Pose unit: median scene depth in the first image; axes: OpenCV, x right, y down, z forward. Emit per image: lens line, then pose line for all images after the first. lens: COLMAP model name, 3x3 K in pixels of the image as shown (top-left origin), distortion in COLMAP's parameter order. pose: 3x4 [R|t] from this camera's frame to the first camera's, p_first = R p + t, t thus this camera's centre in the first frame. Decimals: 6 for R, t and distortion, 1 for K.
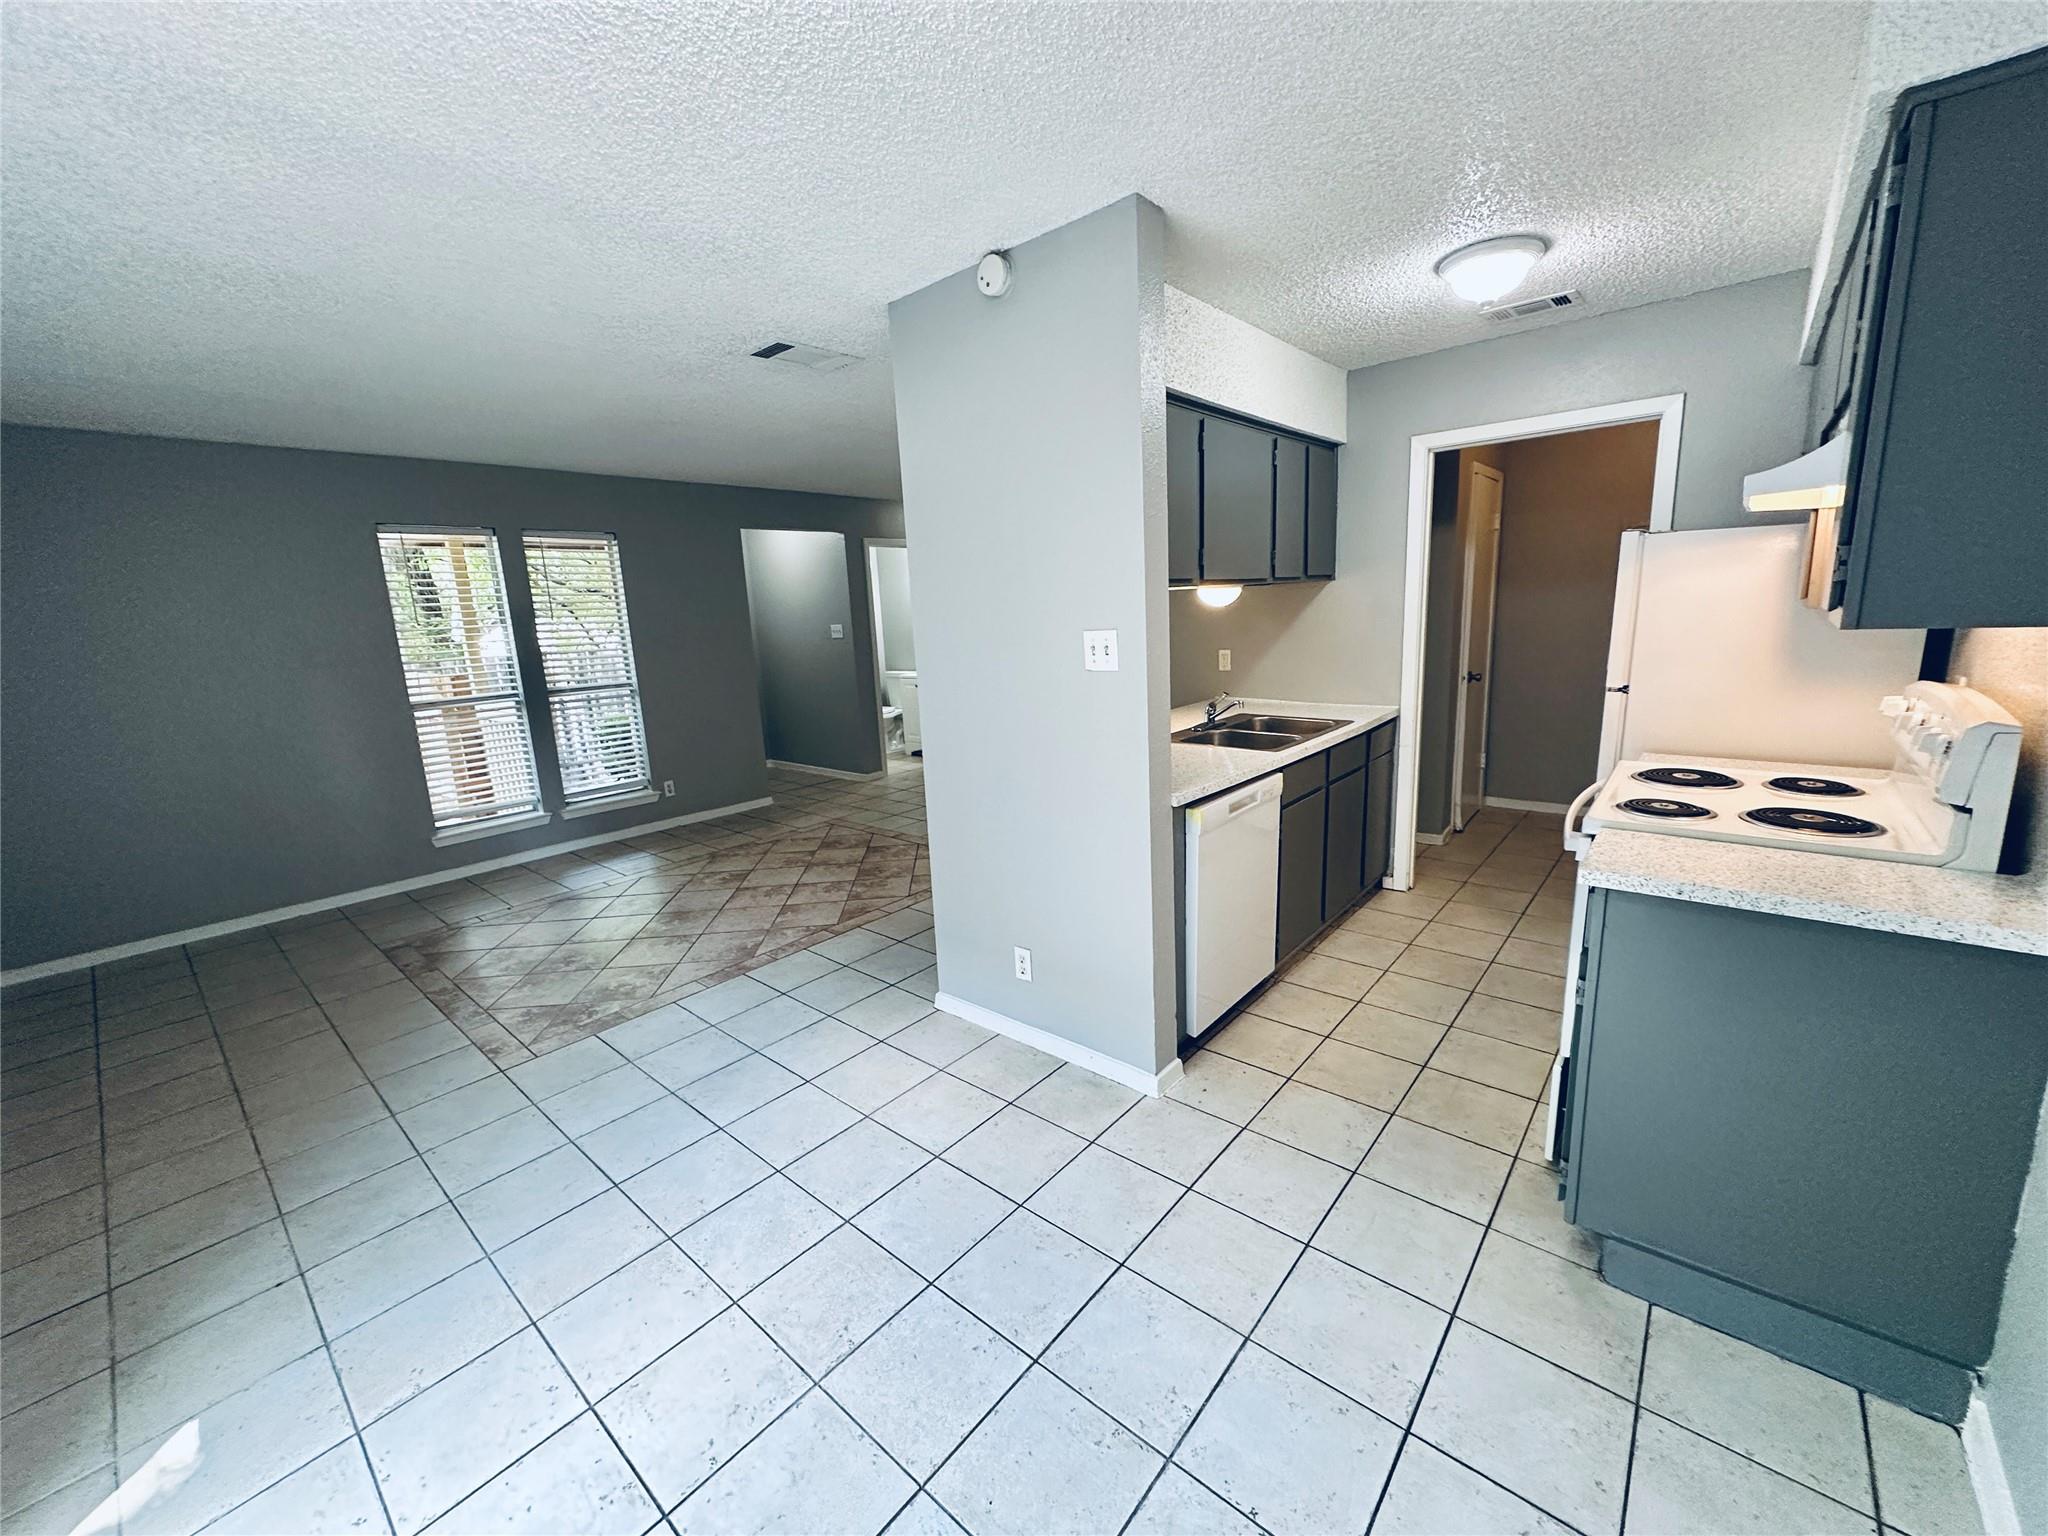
lens RADIAL K [[812.6, 0, 1025.9], [0, 812.6, 767.2], [0, 0, 1]] dist [-0.002726, 0.001053]
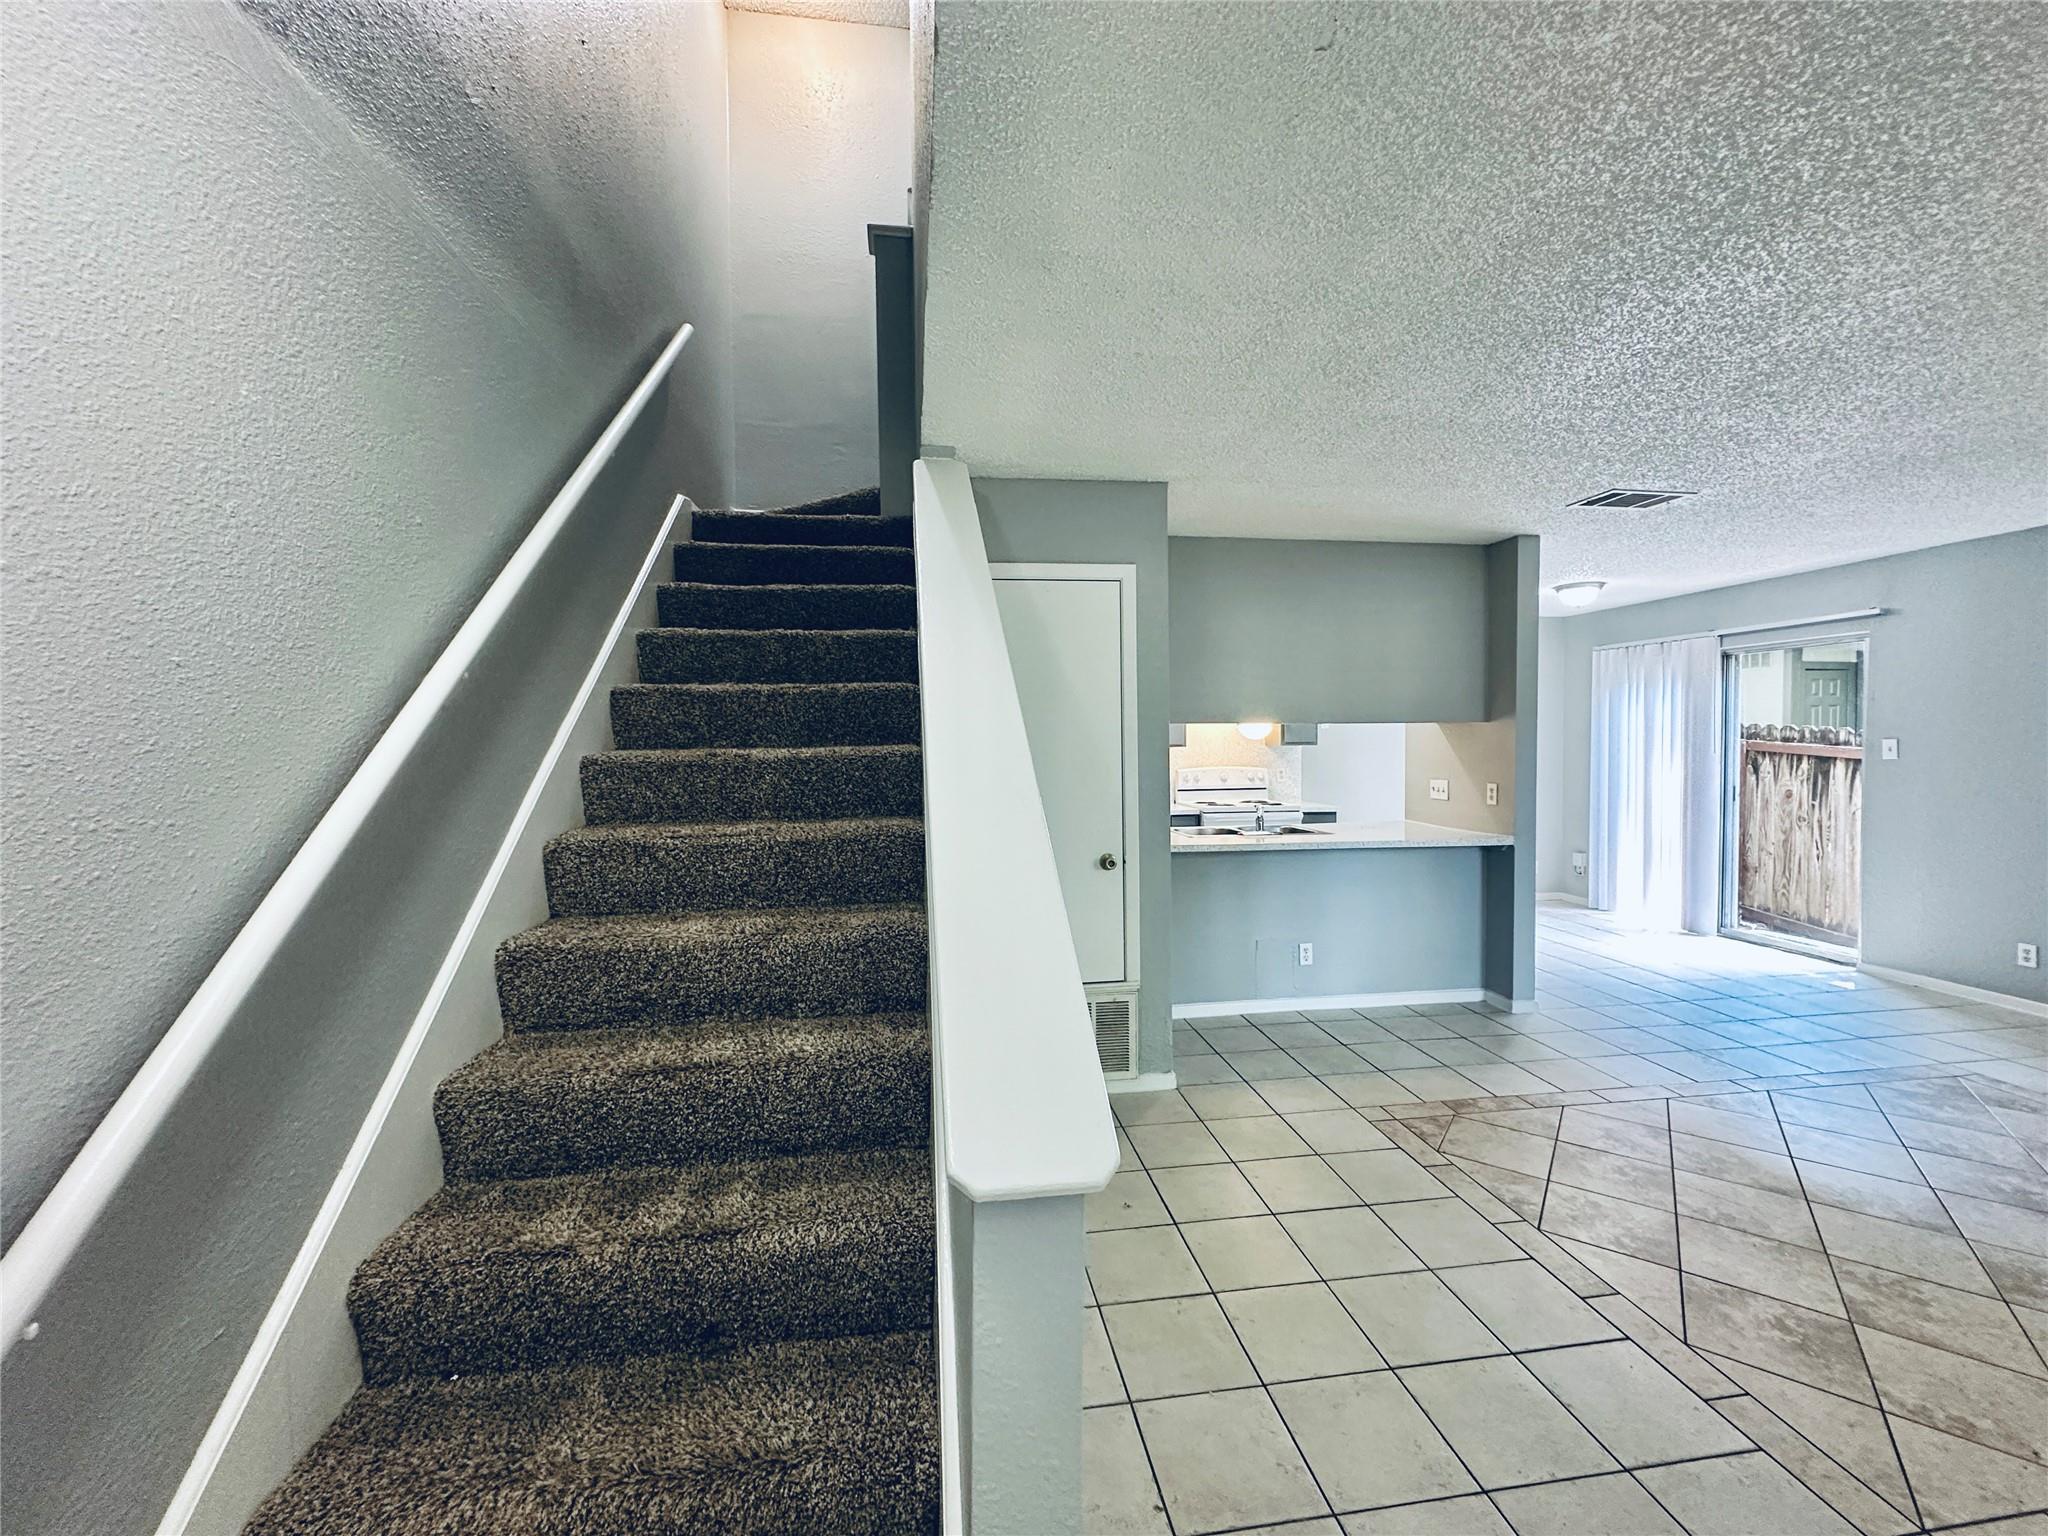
lens RADIAL K [[812.6, 0, 1022.6], [0, 812.6, 770.8], [0, 0, 1]] dist [-0.002726, 0.001053]
pose [[-0.747737, 0.030620, 0.663289, -0.330347], [0.175969, 0.972356, 0.153486, -0.403792], [-0.640253, 0.231485, -0.732455, 2.140959]]
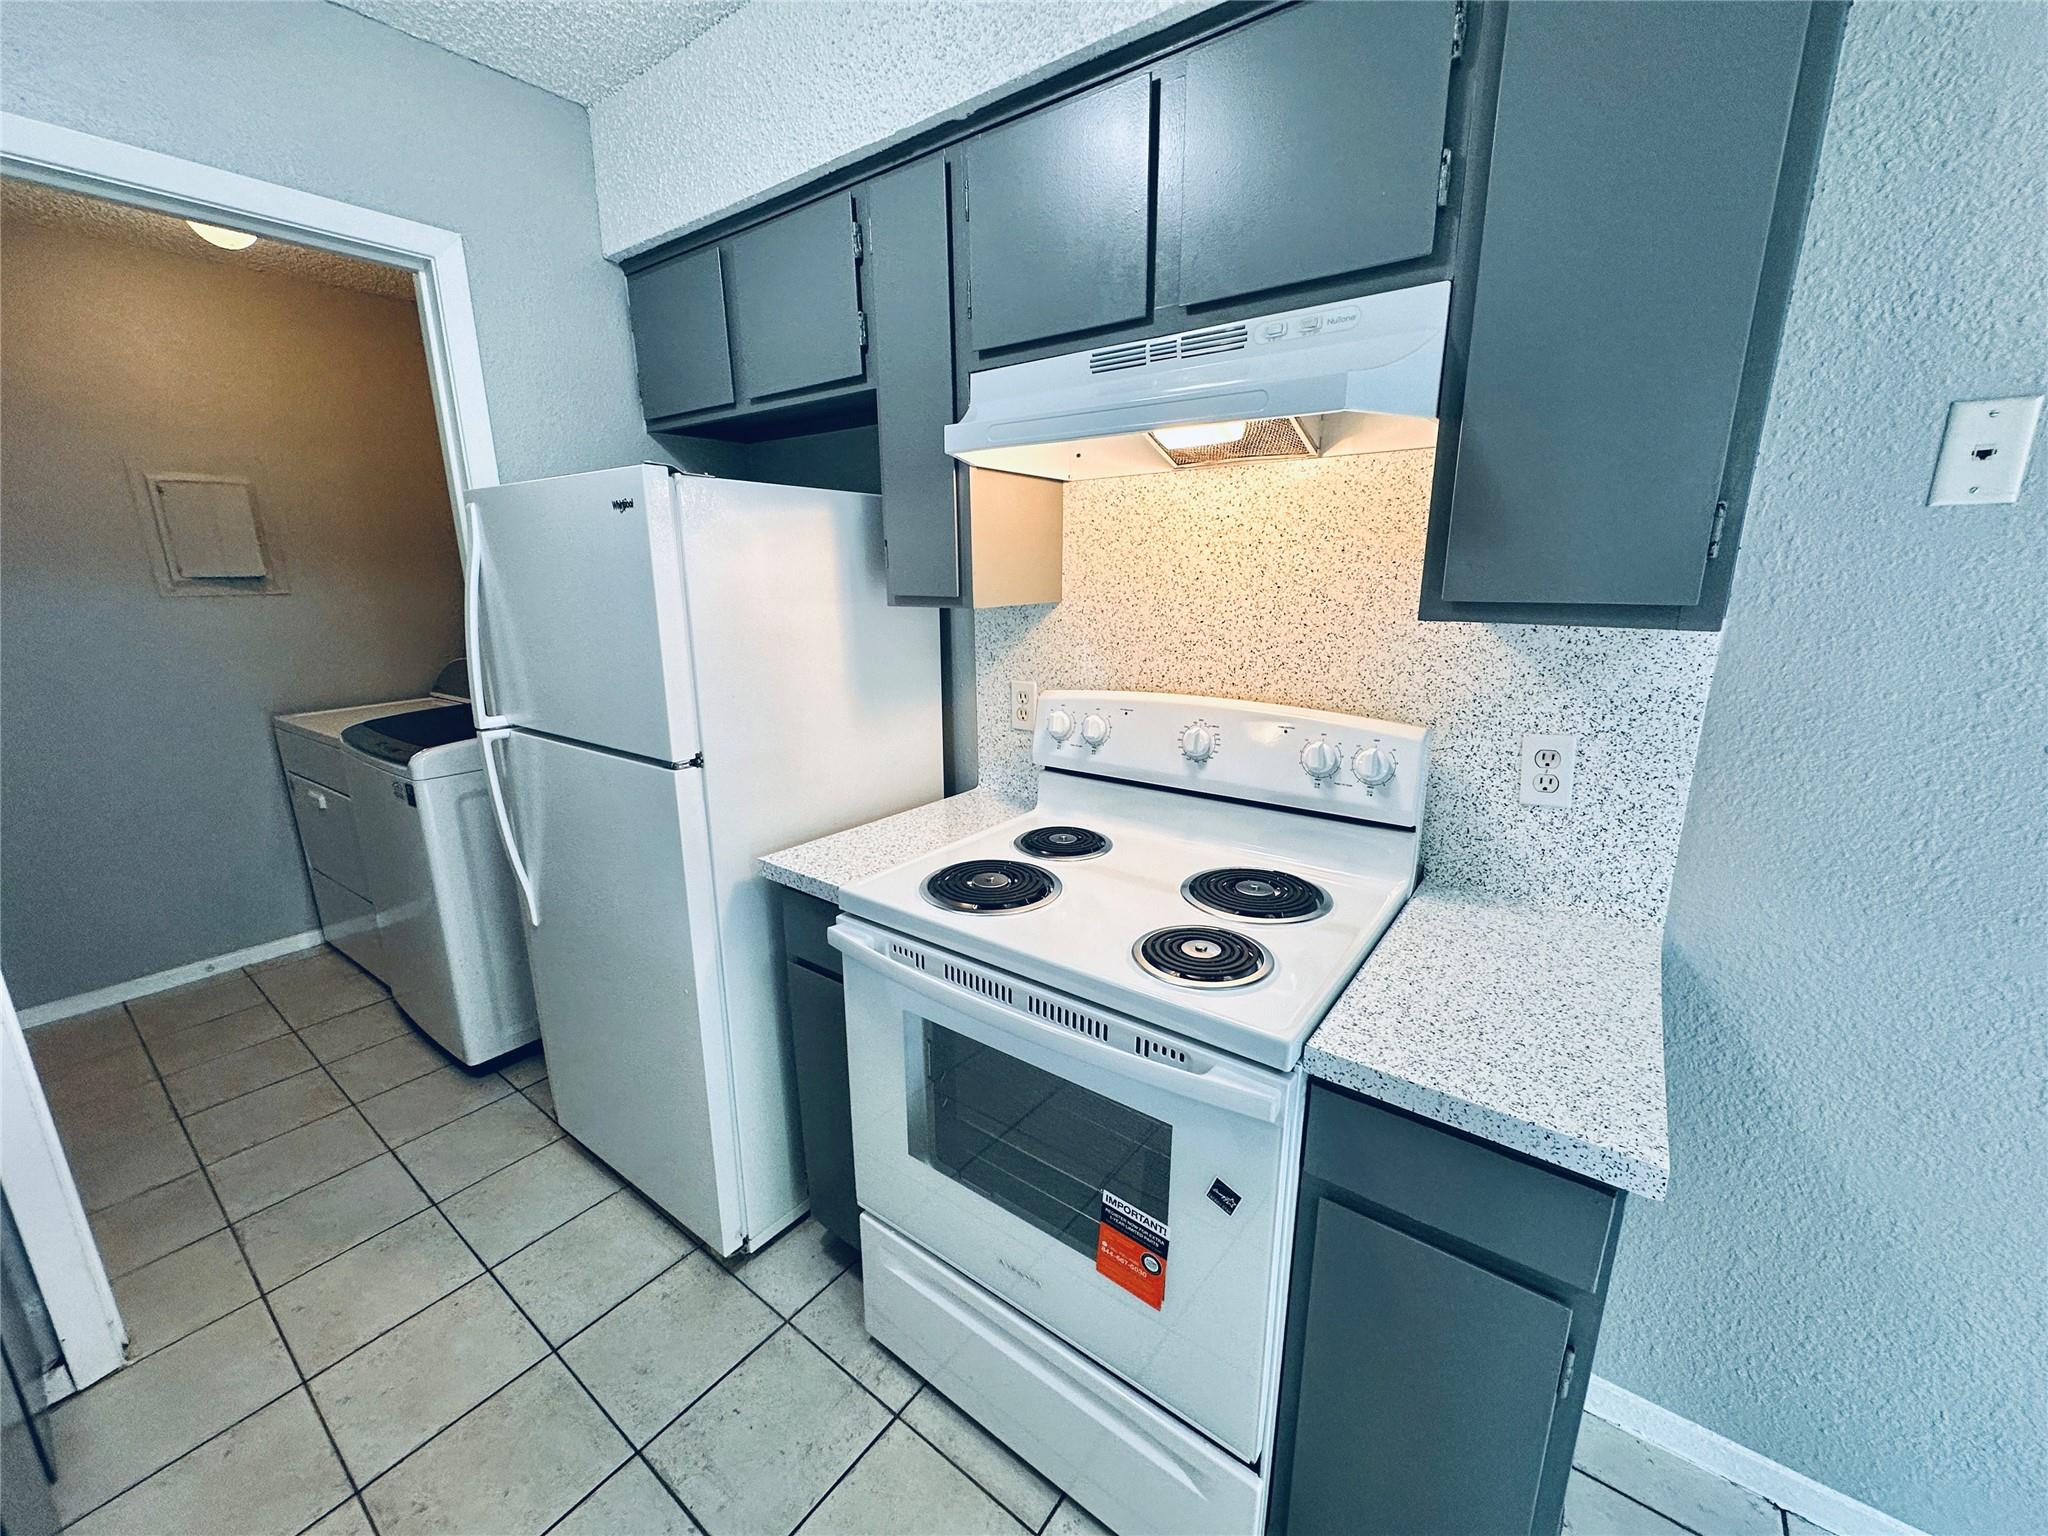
lens RADIAL K [[812.6, 0, 1020.9], [0, 812.6, 770.9], [0, 0, 1]] dist [-0.002726, 0.001053]
pose [[-0.062616, -0.198252, 0.978149, 0.136131], [0.205979, 0.956405, 0.207031, -0.120342], [-0.976551, 0.214442, -0.019050, 0.602806]]
